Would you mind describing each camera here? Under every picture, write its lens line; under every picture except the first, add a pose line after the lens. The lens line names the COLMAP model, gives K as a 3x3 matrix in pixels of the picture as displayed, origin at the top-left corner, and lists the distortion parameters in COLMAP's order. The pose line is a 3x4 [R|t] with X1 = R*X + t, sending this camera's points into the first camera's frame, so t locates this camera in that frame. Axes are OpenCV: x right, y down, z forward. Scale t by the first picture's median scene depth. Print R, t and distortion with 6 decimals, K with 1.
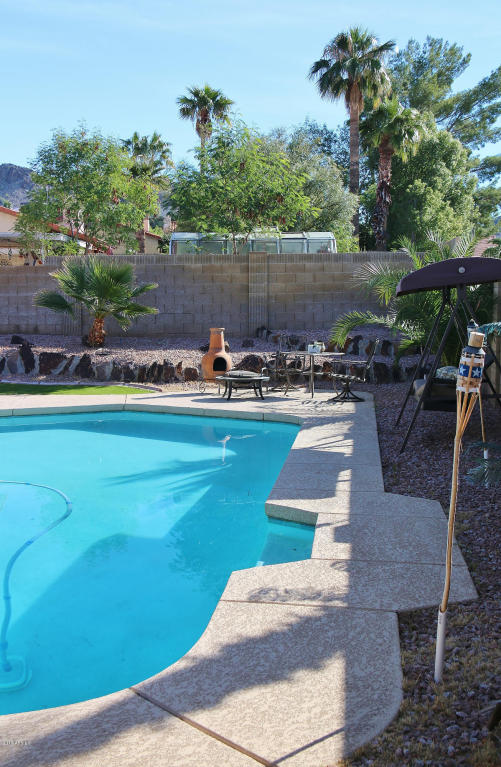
lens RADIAL K [[946.4, 0, 250.5], [0, 946.4, 383.5], [0, 0, 1]] dist [0.008113, 0.031353]
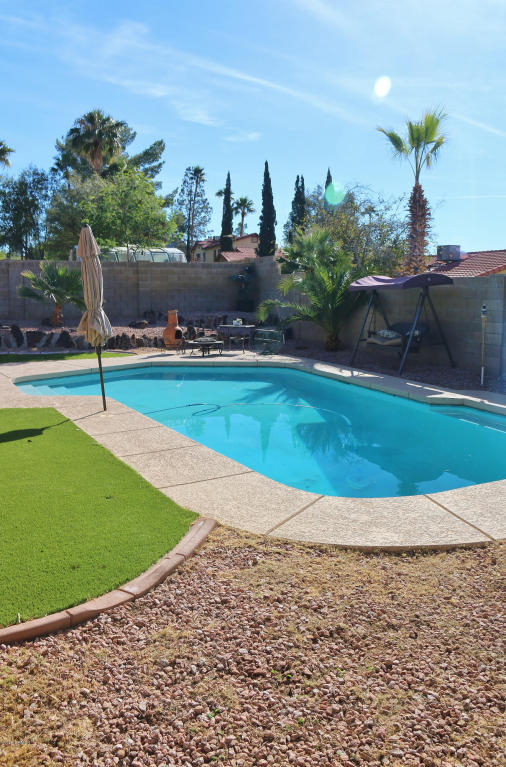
lens RADIAL K [[652.6, 0, 253.0], [0, 652.6, 383.5], [0, 0, 1]] dist [-0.103916, -0.000844]
pose [[0.848523, -0.068099, 0.524759, -0.398481], [0.041239, 0.997179, 0.062722, -0.002057], [-0.527550, -0.031581, 0.848937, 0.030918]]
